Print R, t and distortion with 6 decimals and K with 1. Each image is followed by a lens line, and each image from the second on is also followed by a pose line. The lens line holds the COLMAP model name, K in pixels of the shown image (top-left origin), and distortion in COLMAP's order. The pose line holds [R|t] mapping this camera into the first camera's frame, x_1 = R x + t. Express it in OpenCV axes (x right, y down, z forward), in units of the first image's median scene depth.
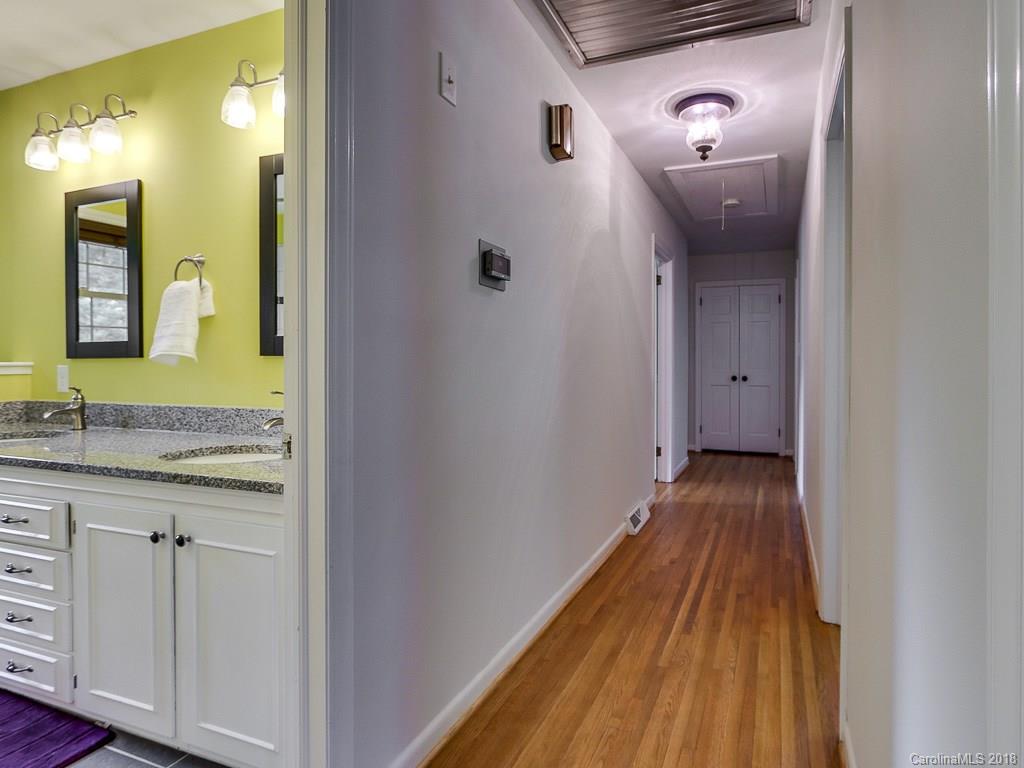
lens RADIAL K [[526.9, 0, 541.5], [0, 526.9, 365.0], [0, 0, 1]] dist [-0.005188, 0.000821]
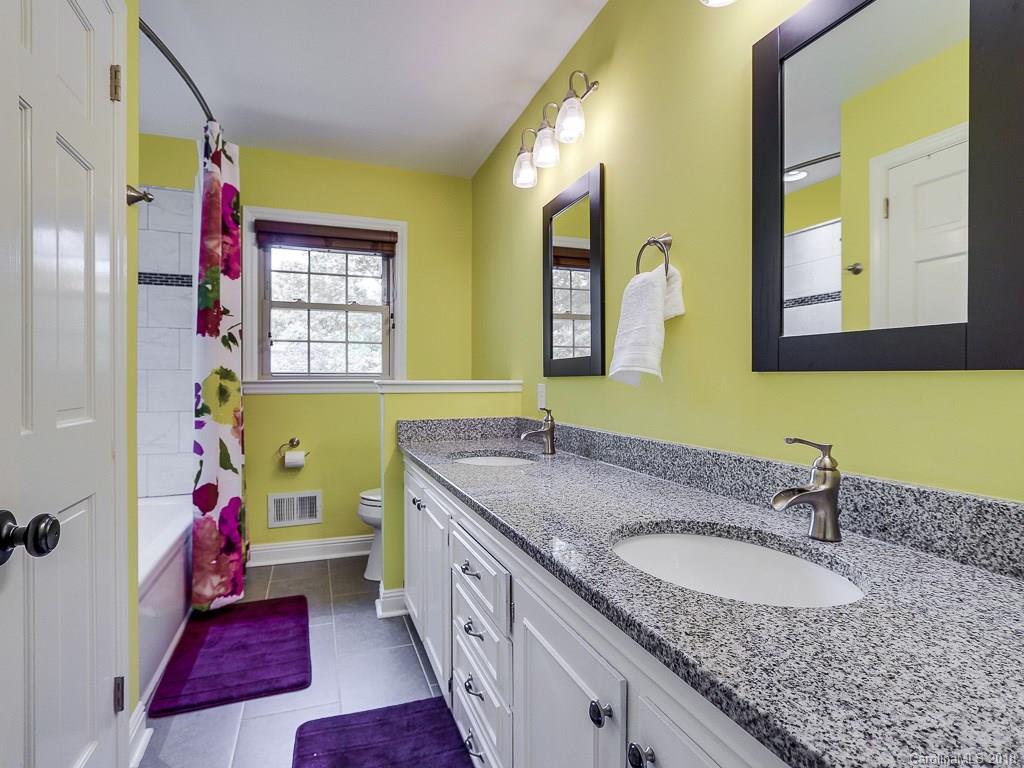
lens RADIAL K [[529.2, 0, 512.7], [0, 529.2, 378.2], [0, 0, 1]] dist [-0.011301, 0.001502]
pose [[0.663490, 0.000171, -0.748185, -0.244277], [-0.007064, 0.999957, -0.006036, -0.004061], [0.748152, 0.009291, 0.663462, 0.359302]]
